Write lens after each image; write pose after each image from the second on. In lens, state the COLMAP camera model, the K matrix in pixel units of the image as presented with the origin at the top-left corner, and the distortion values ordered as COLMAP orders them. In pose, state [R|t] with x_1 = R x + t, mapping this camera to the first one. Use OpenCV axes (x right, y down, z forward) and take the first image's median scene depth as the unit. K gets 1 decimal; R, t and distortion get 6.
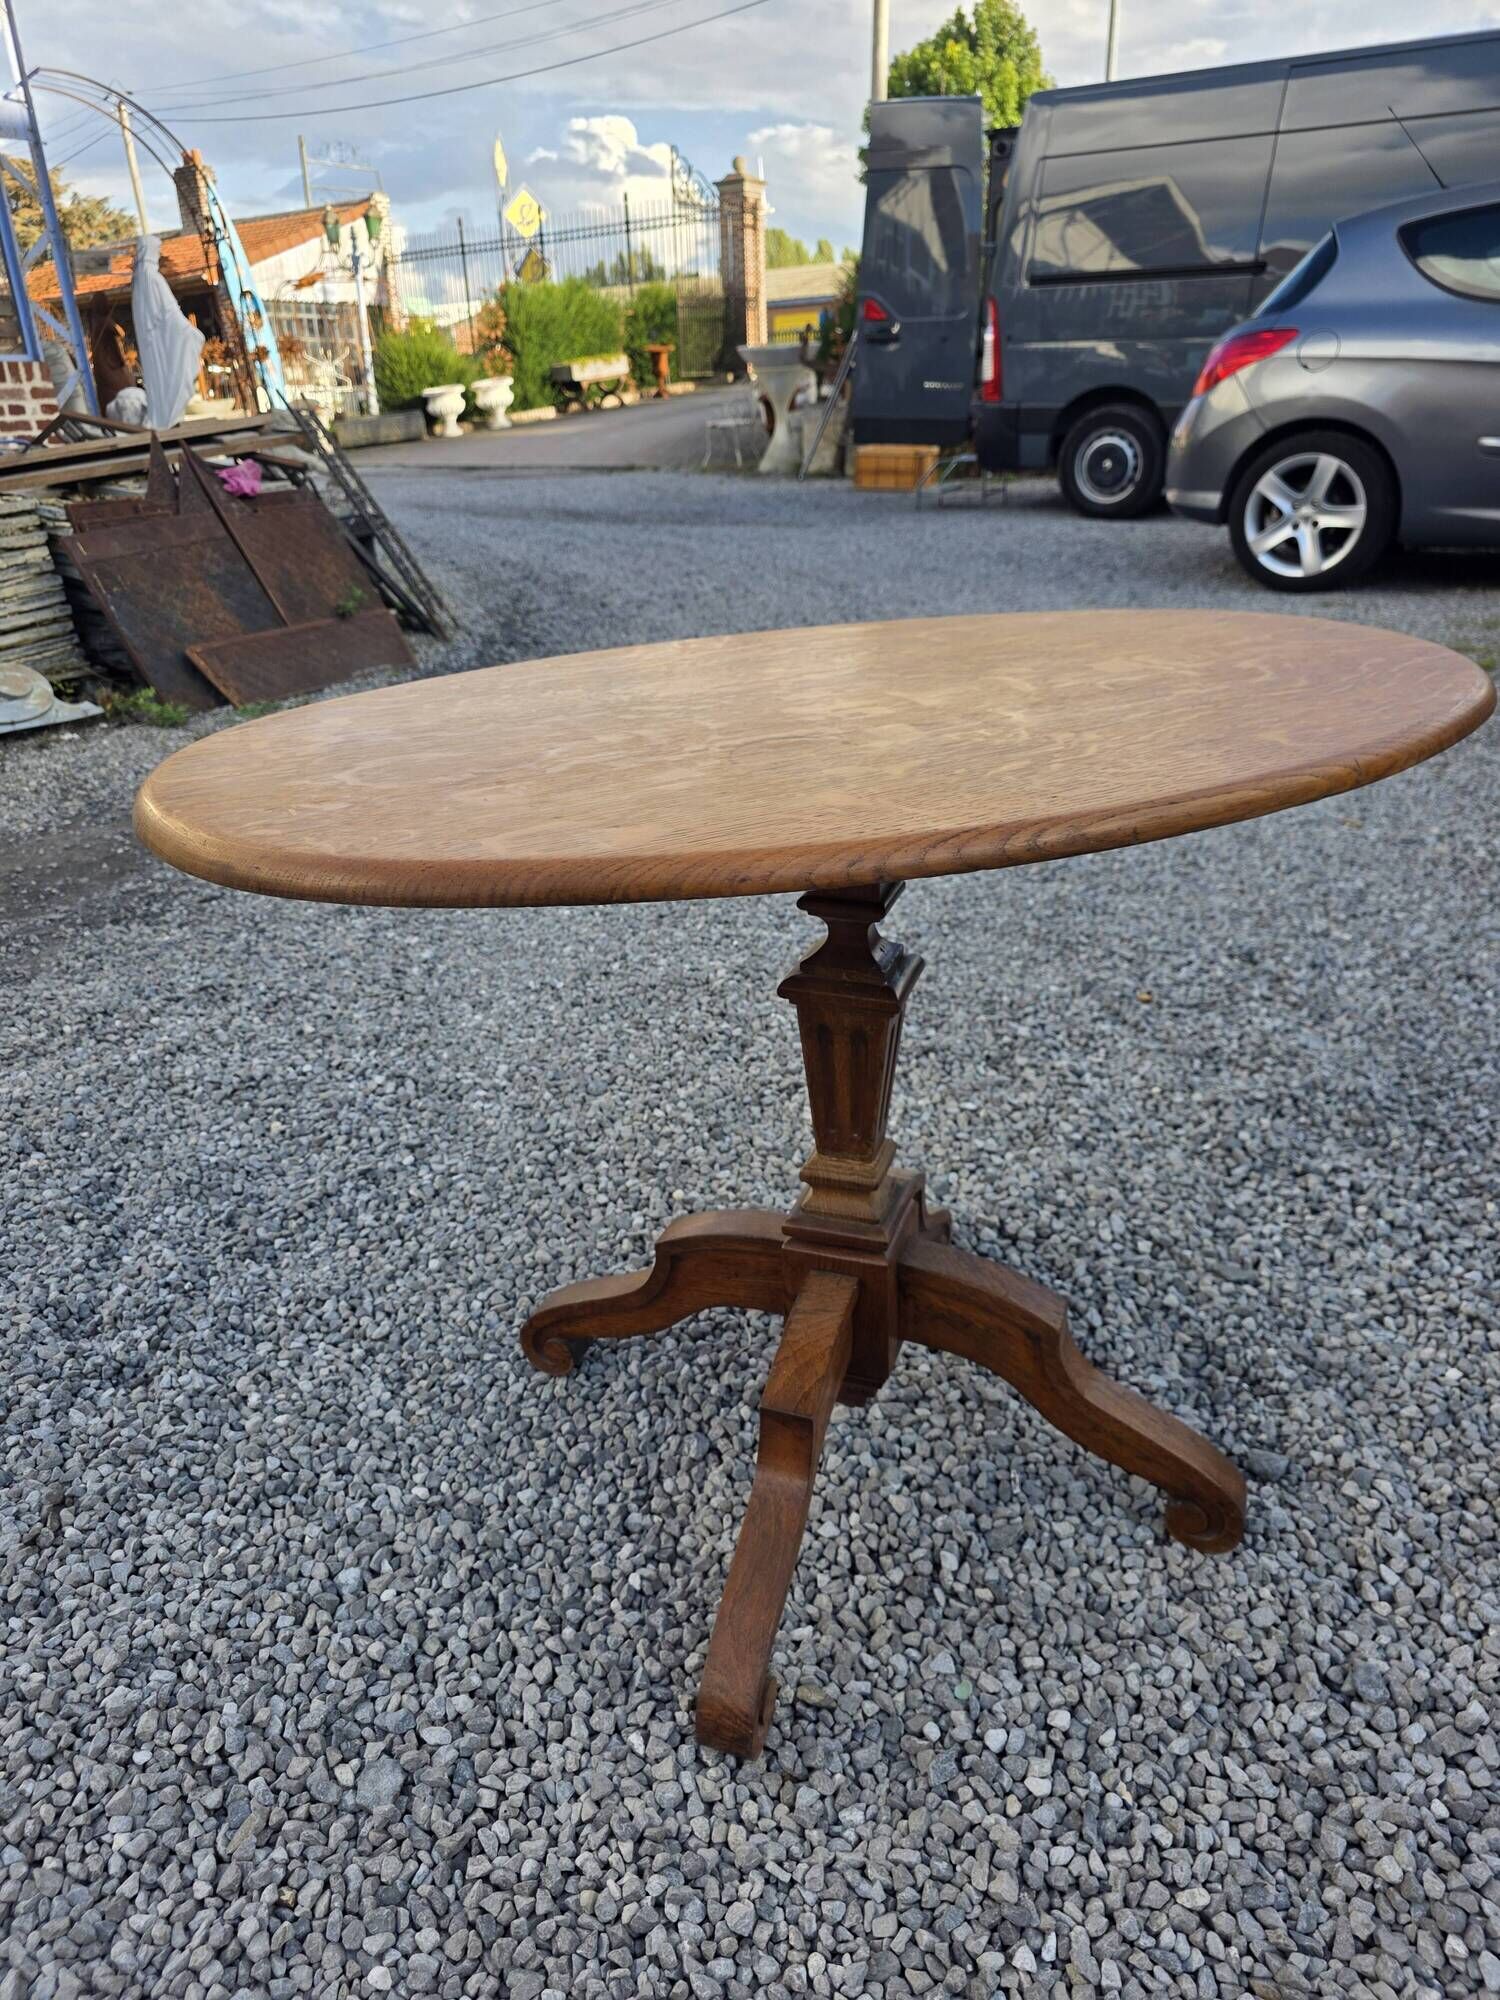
lens RADIAL K [[1355.5, 0, 733.3], [0, 1355.5, 1018.9], [0, 0, 1]] dist [0.037074, -0.034809]
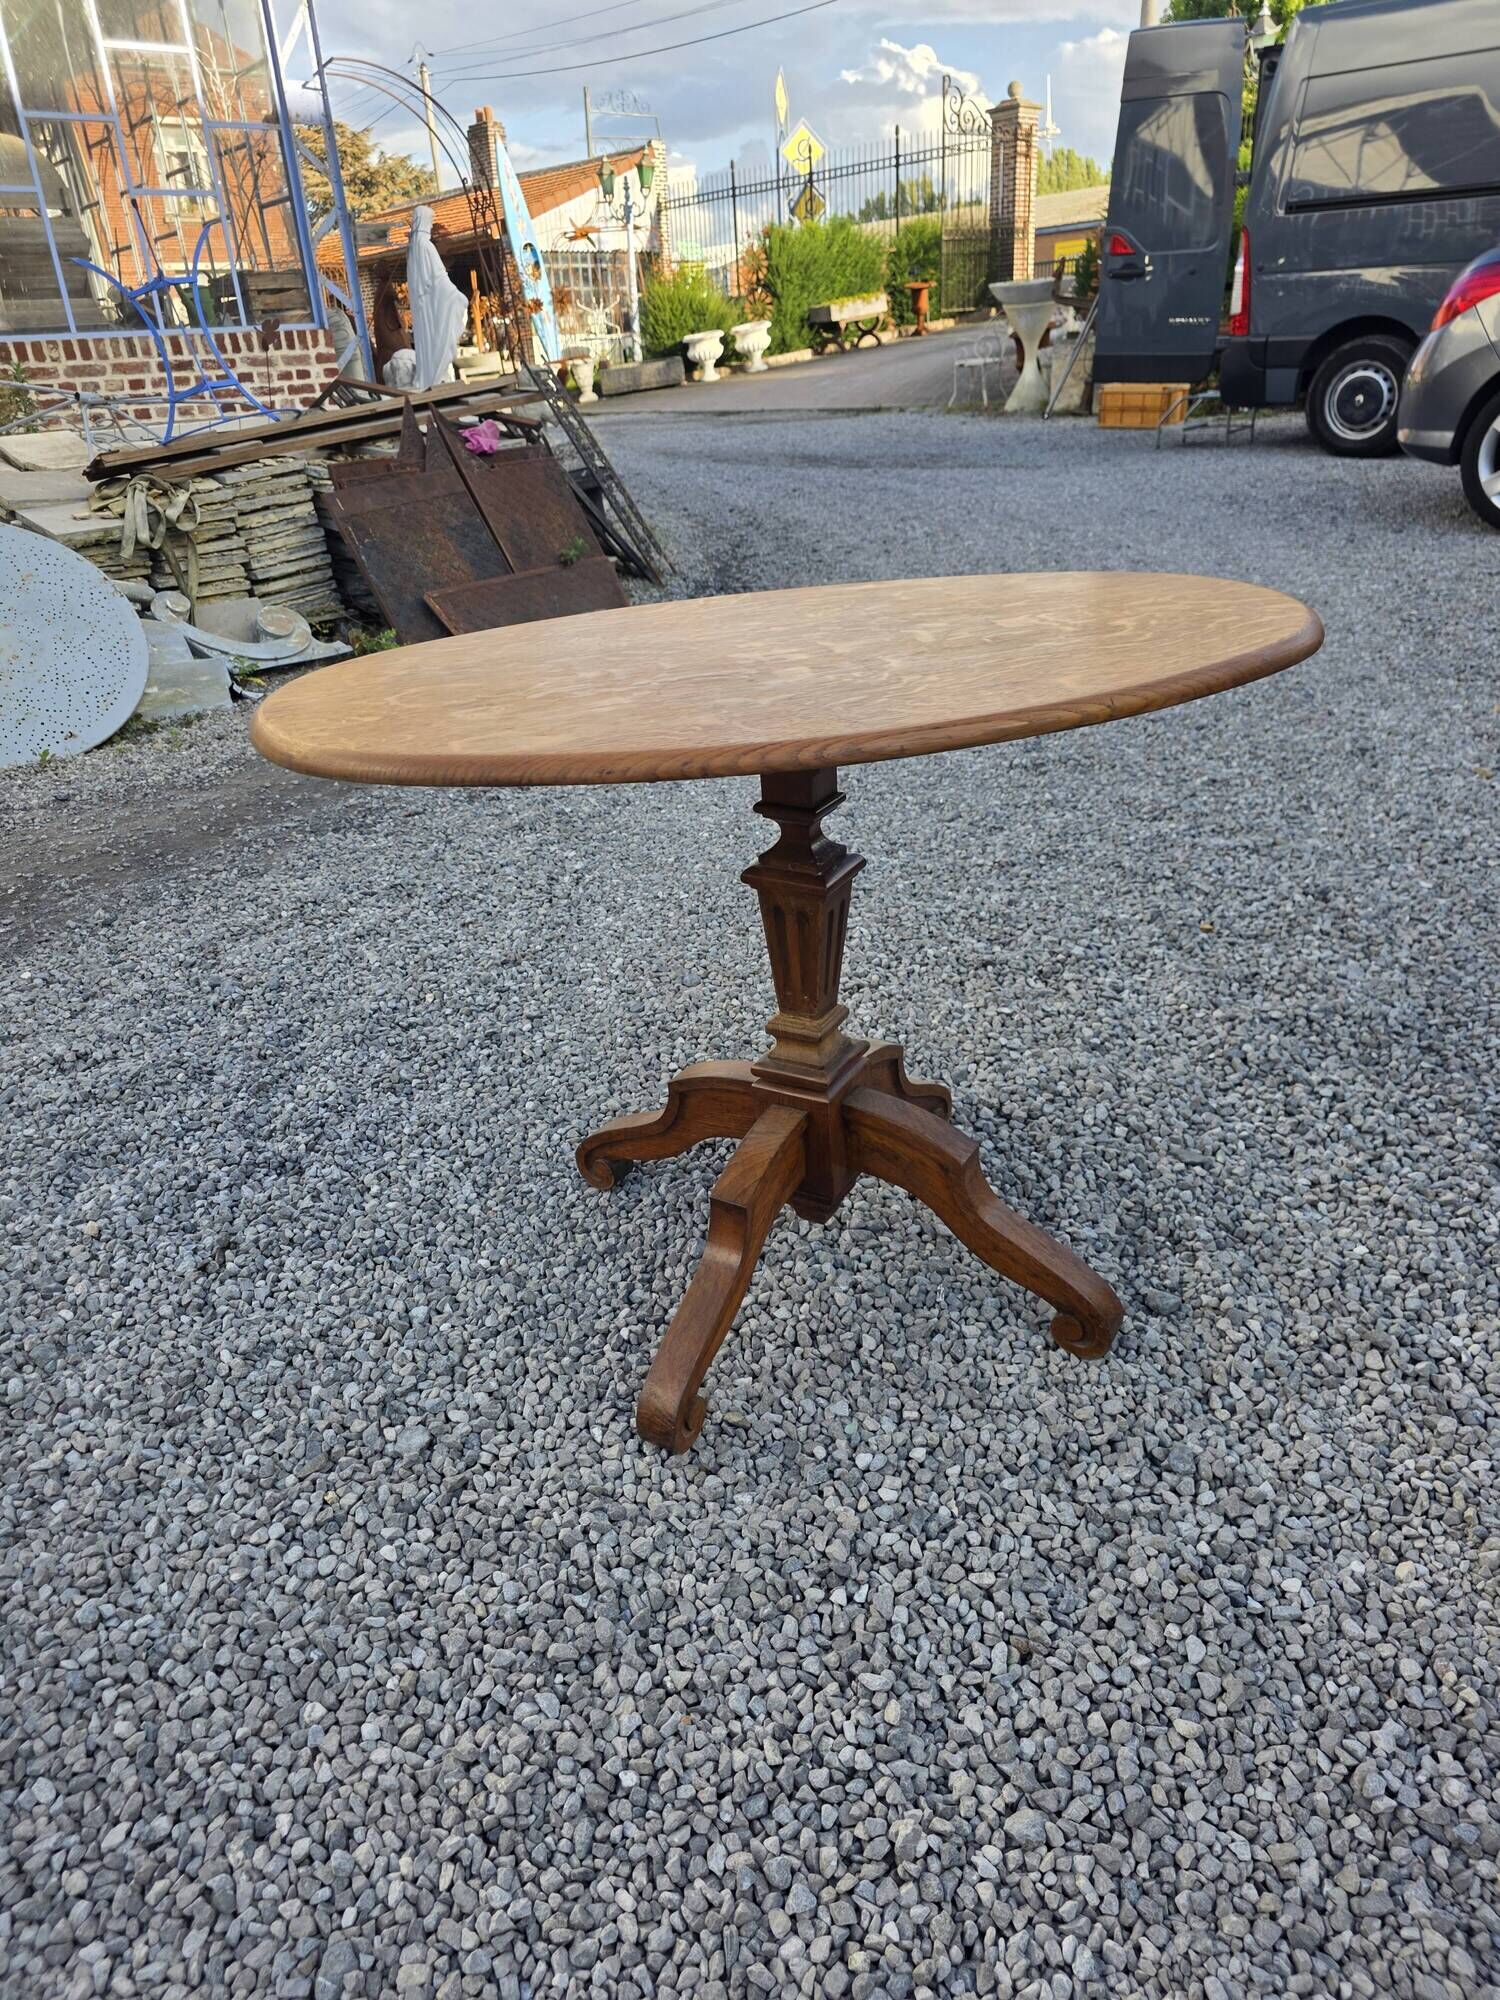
lens RADIAL K [[1355.5, 0, 731.6], [0, 1355.5, 999.1], [0, 0, 1]] dist [0.037074, -0.034809]
pose [[0.983055, 0.055172, -0.174814, 0.200415], [-0.050391, 0.998227, 0.031674, 0.041887], [0.176251, -0.022328, 0.984092, -0.207495]]
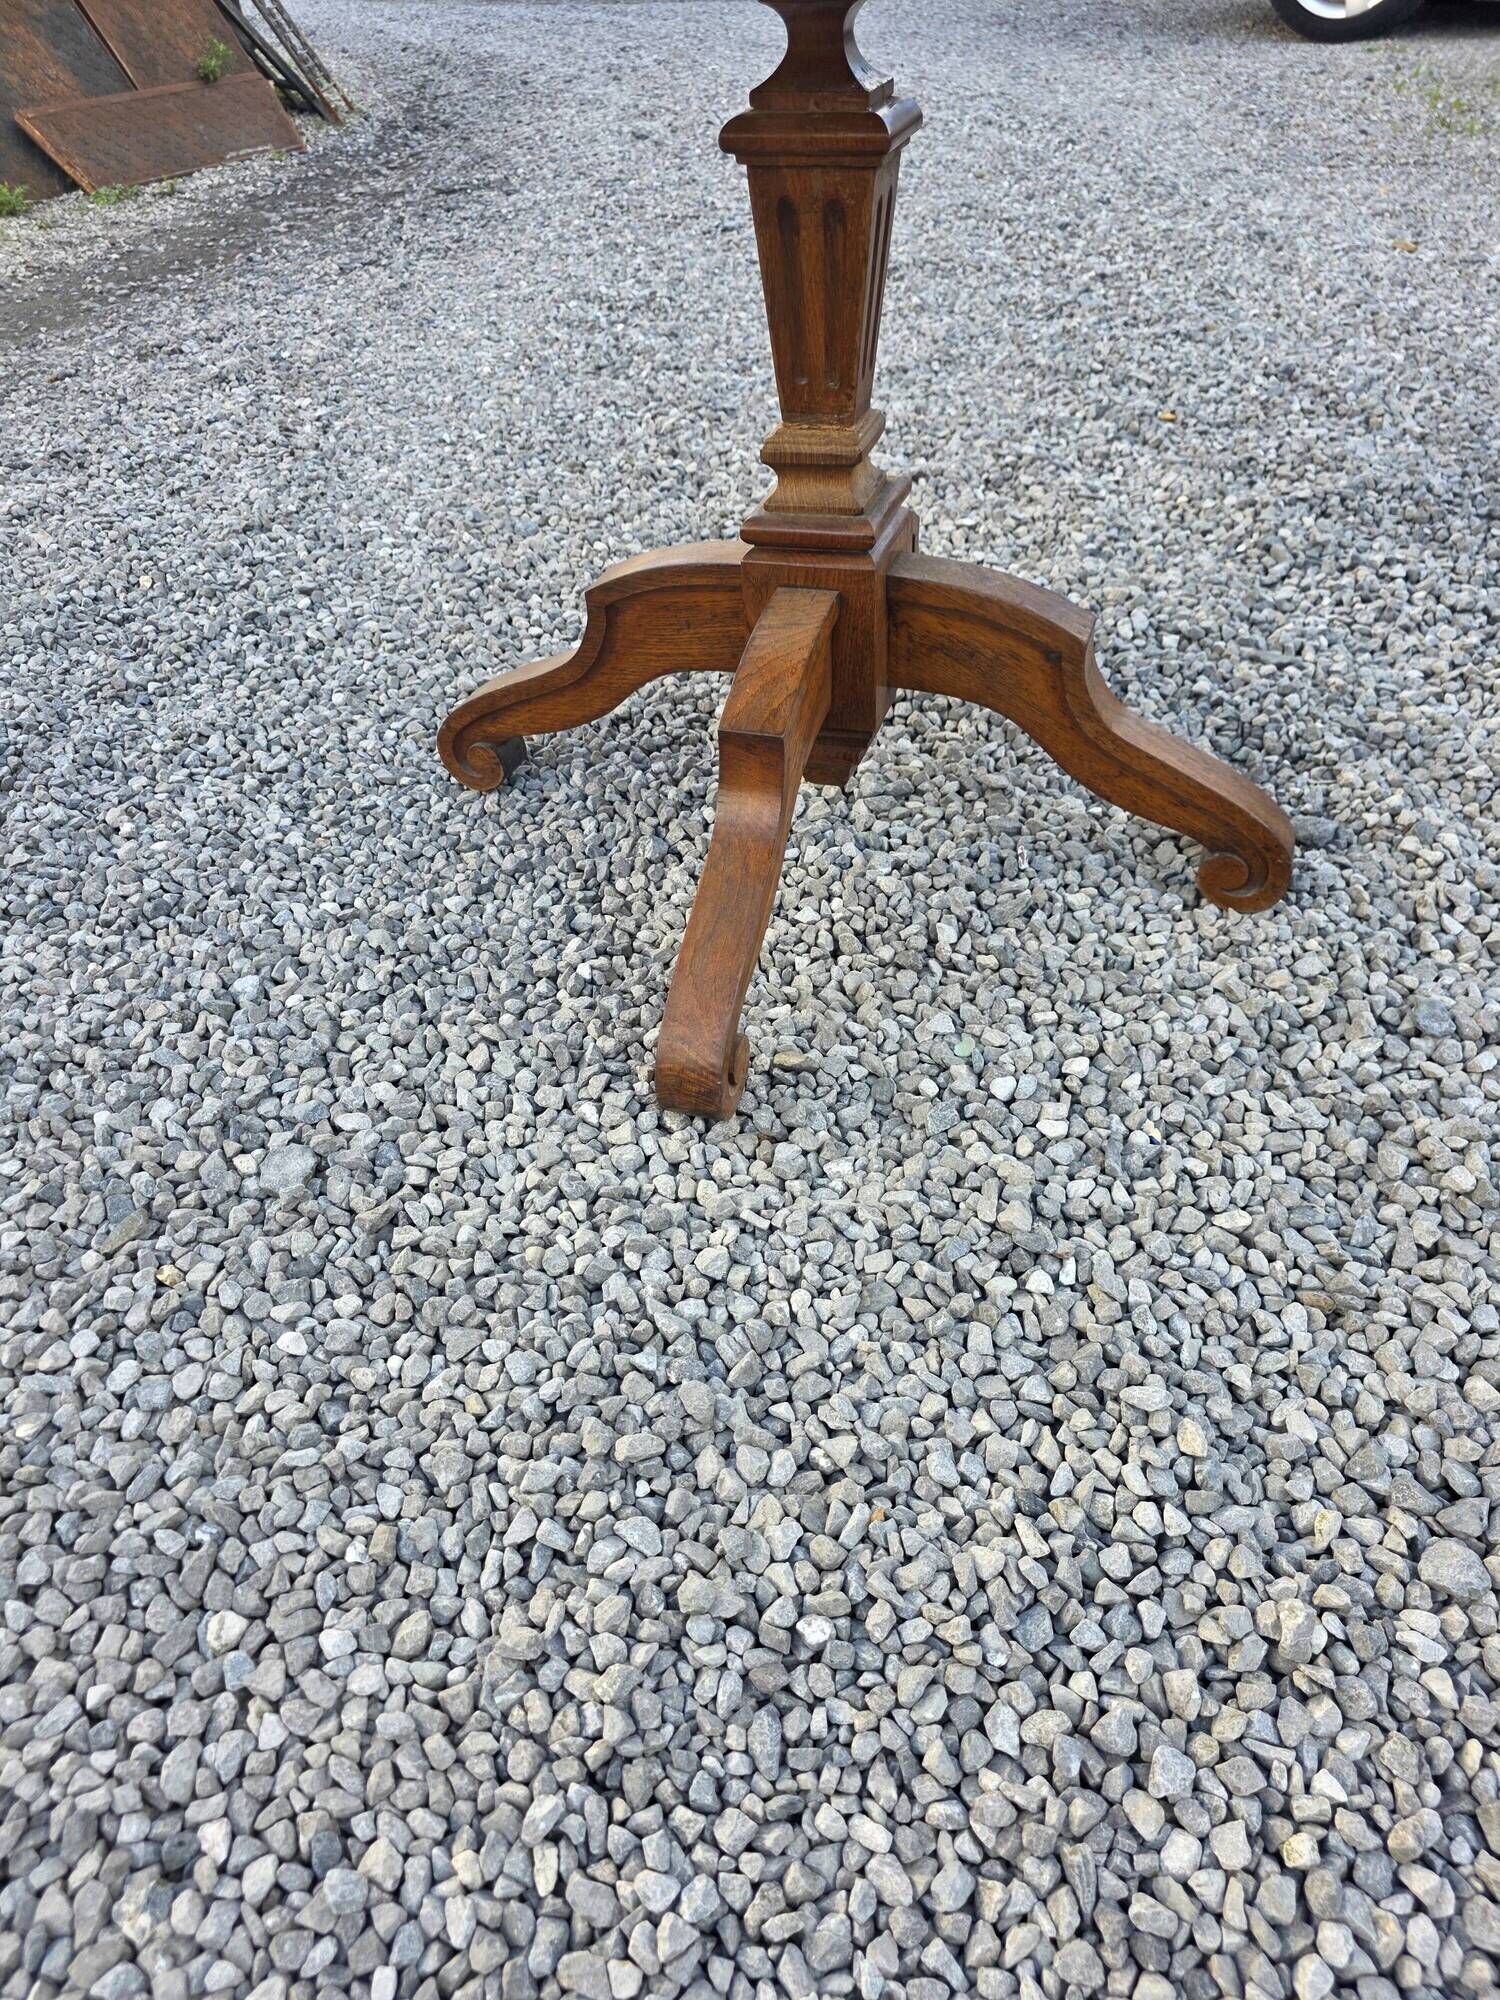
lens RADIAL K [[1355.5, 0, 766.4], [0, 1355.5, 1012.7], [0, 0, 1]] dist [0.037074, -0.034809]
pose [[0.998570, -0.043203, 0.031481, 0.012854], [0.033782, 0.966428, 0.254706, 0.191514], [-0.041428, -0.253278, 0.966506, 0.141034]]
